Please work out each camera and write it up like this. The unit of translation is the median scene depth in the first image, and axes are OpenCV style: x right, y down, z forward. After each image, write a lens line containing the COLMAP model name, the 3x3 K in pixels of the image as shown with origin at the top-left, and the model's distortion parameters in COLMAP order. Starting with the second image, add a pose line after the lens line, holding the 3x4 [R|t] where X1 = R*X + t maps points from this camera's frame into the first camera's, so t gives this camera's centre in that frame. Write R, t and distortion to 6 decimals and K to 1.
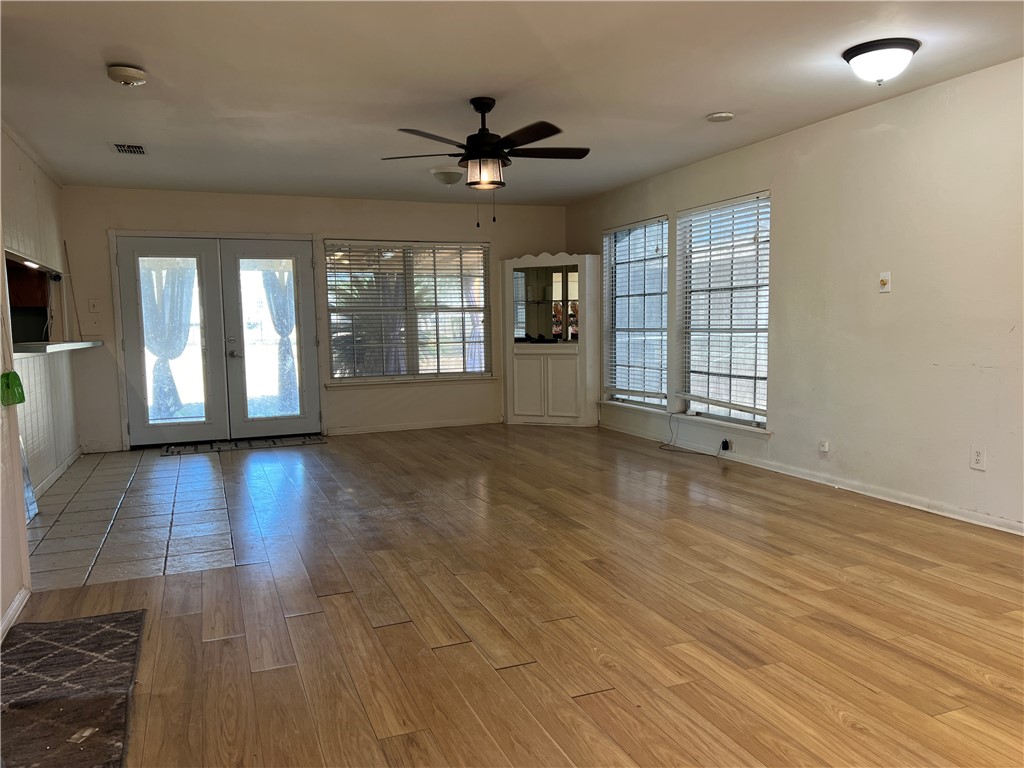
lens RADIAL K [[773.7, 0, 509.2], [0, 773.7, 384.8], [0, 0, 1]] dist [0.056177, -0.002966]
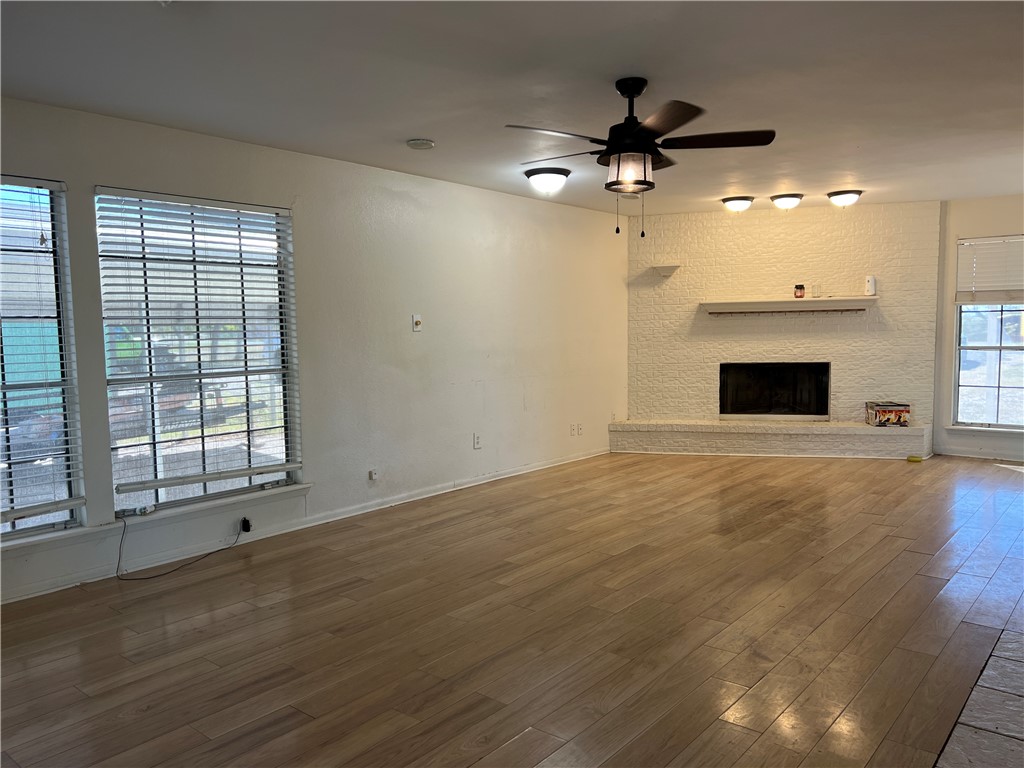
lens RADIAL K [[773.7, 0, 508.6], [0, 773.7, 385.6], [0, 0, 1]] dist [0.056177, -0.002966]
pose [[-0.487363, -0.042391, 0.872170, -0.732398], [0.098435, 0.989787, 0.103113, -0.160632], [-0.867633, 0.136106, -0.478213, 1.632496]]
